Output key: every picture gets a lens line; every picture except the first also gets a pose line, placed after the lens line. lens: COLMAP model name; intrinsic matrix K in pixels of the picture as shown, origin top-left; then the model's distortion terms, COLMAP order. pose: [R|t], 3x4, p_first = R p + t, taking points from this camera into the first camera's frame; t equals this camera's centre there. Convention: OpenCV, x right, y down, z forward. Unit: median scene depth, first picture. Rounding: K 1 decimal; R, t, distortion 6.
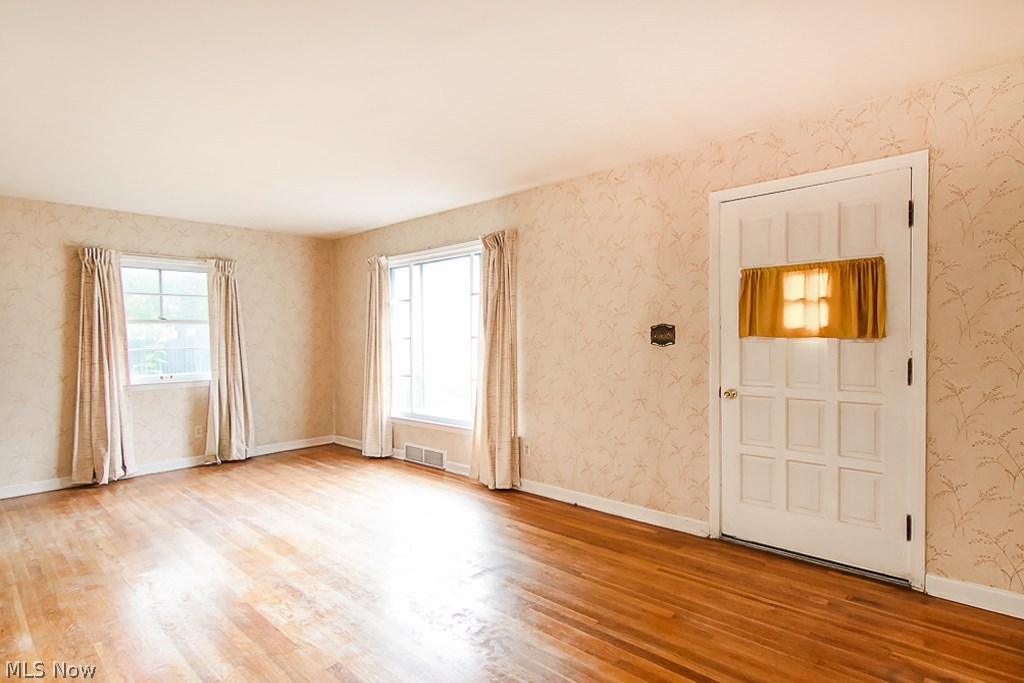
lens RADIAL K [[530.3, 0, 537.4], [0, 530.3, 345.0], [0, 0, 1]] dist [0.025146, -0.015152]
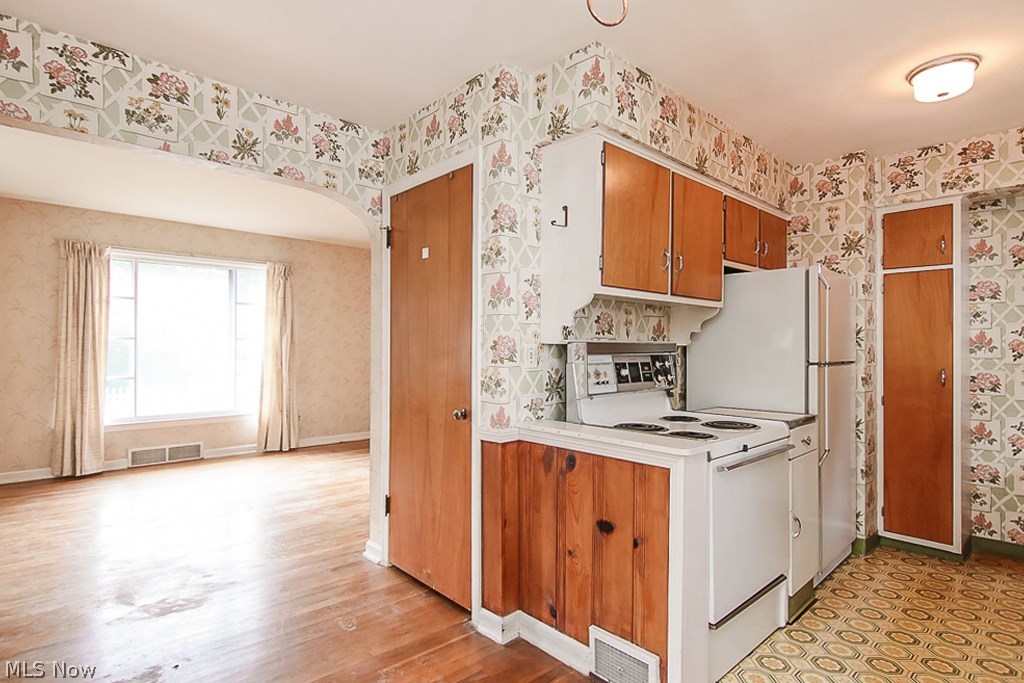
lens RADIAL K [[530.3, 0, 488.5], [0, 530.3, 345.8], [0, 0, 1]] dist [0.025146, -0.015152]
pose [[0.123393, 0.006438, 0.992337, -1.811608], [0.008567, 0.999935, -0.007552, 0.021004], [-0.992321, 0.009433, 0.123330, 0.407691]]
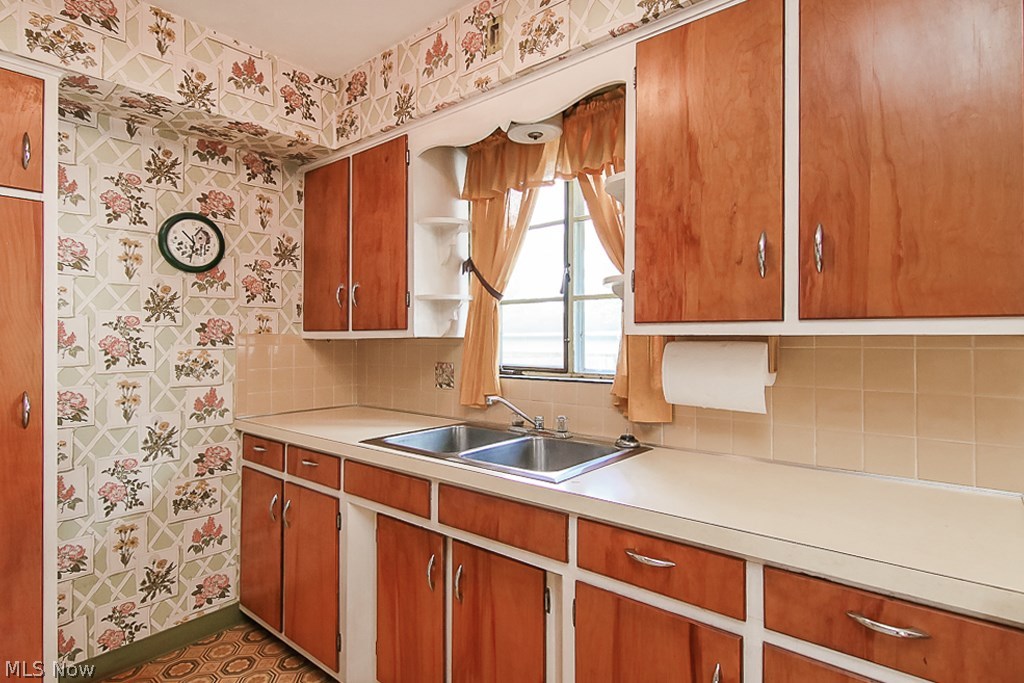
lens RADIAL K [[530.3, 0, 525.1], [0, 530.3, 334.8], [0, 0, 1]] dist [0.025146, -0.015152]
pose [[-0.999349, 0.005098, -0.035727, -1.202663], [0.004896, 0.999972, 0.005740, 0.008570], [0.035755, 0.005561, -0.999345, 0.226815]]
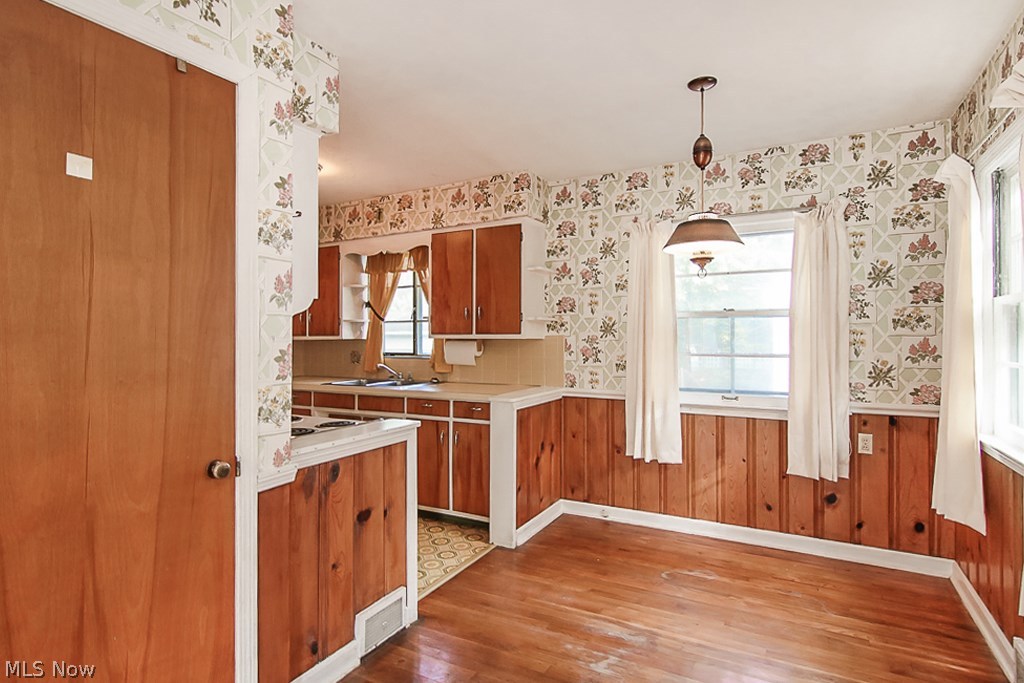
lens RADIAL K [[530.3, 0, 521.8], [0, 530.3, 331.7], [0, 0, 1]] dist [0.025146, -0.015152]
pose [[-0.975038, 0.007860, -0.221900, -1.240806], [0.006651, 0.999959, 0.006197, -0.010229], [0.221940, 0.004566, -0.975050, 1.046792]]
